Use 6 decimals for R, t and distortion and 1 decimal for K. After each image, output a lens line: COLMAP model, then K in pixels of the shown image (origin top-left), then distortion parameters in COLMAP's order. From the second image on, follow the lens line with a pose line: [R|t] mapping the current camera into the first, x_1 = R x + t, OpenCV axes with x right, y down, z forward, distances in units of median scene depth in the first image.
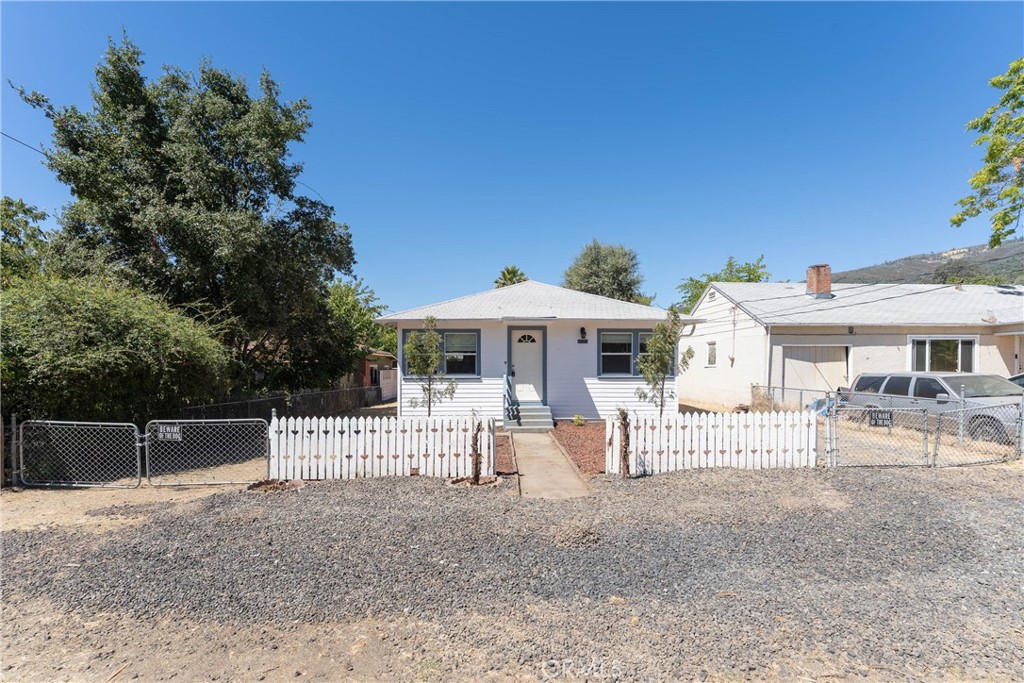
lens RADIAL K [[483.7, 0, 512.0], [0, 483.7, 367.9], [0, 0, 1]] dist [-0.001031, -0.000123]
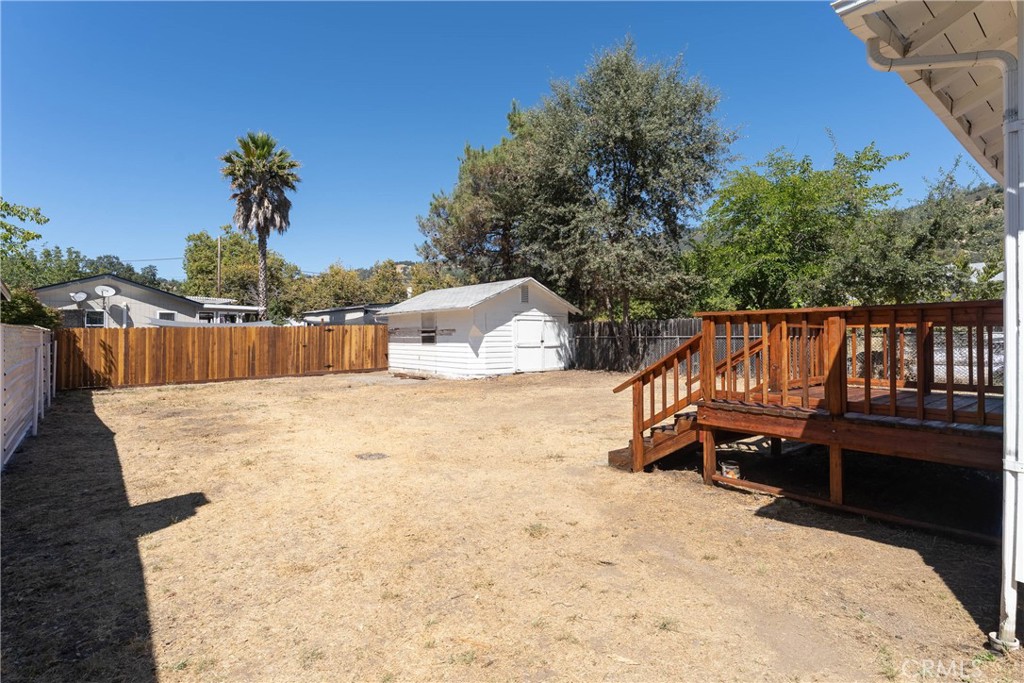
lens RADIAL K [[514.2, 0, 512.0], [0, 514.2, 341.5], [0, 0, 1]] dist [-0.000413, -0.000001]
pose [[0.785720, -0.000259, 0.618582, -0.468875], [-0.005527, 0.999957, 0.007438, 0.013831], [-0.618558, -0.009263, 0.785685, 1.475752]]
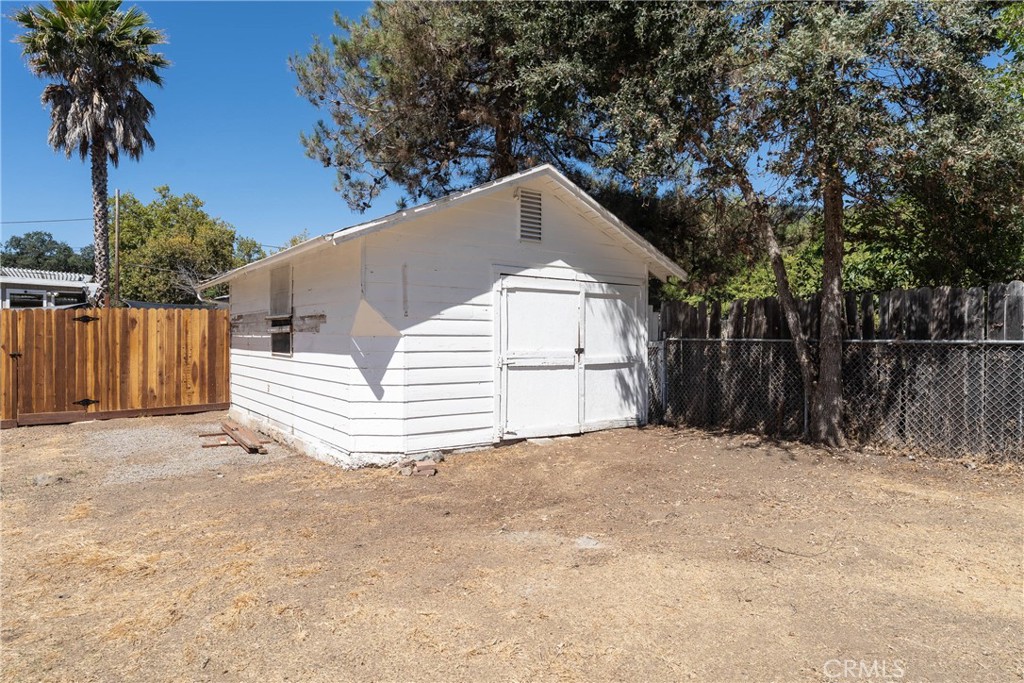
lens RADIAL K [[606.8, 0, 512.0], [0, 606.8, 341.5], [0, 0, 1]] dist [0.000801, -0.000297]
pose [[0.820786, 0.008680, 0.571170, -0.004753], [-0.013890, 0.999892, 0.004764, 0.012596], [-0.571067, -0.011844, 0.820818, 1.993527]]
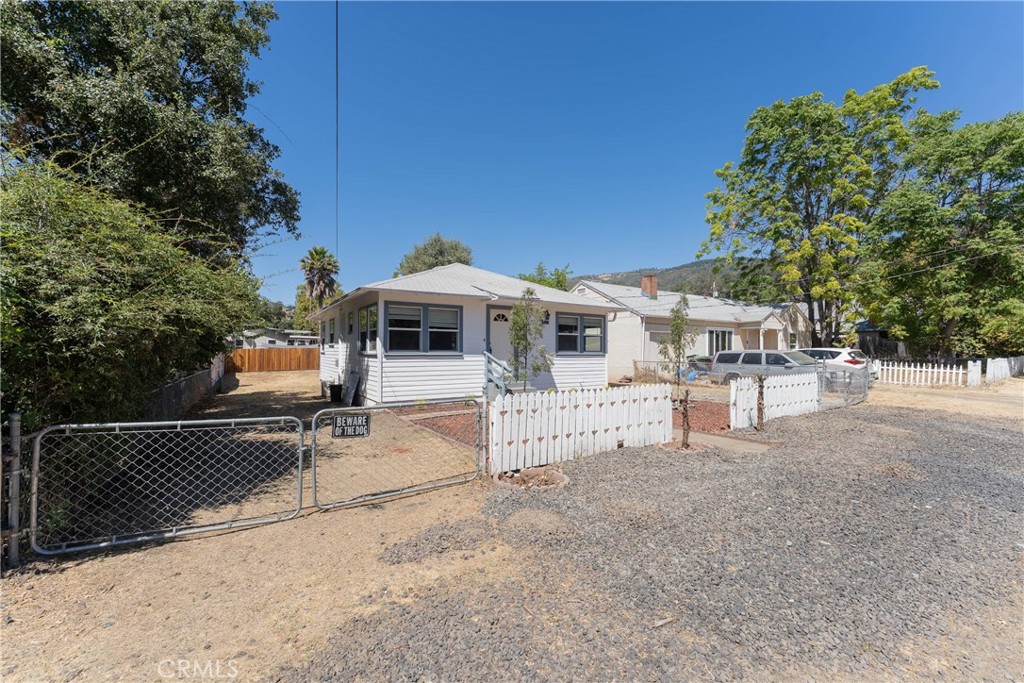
lens RADIAL K [[430.2, 0, 512.0], [0, 430.2, 341.5], [0, 0, 1]] dist [-0.001286, -0.000286]
pose [[0.853443, 0.016112, 0.520938, -0.436494], [-0.002554, 0.999639, -0.026734, 0.016512], [-0.521181, 0.021485, 0.853176, 0.192419]]
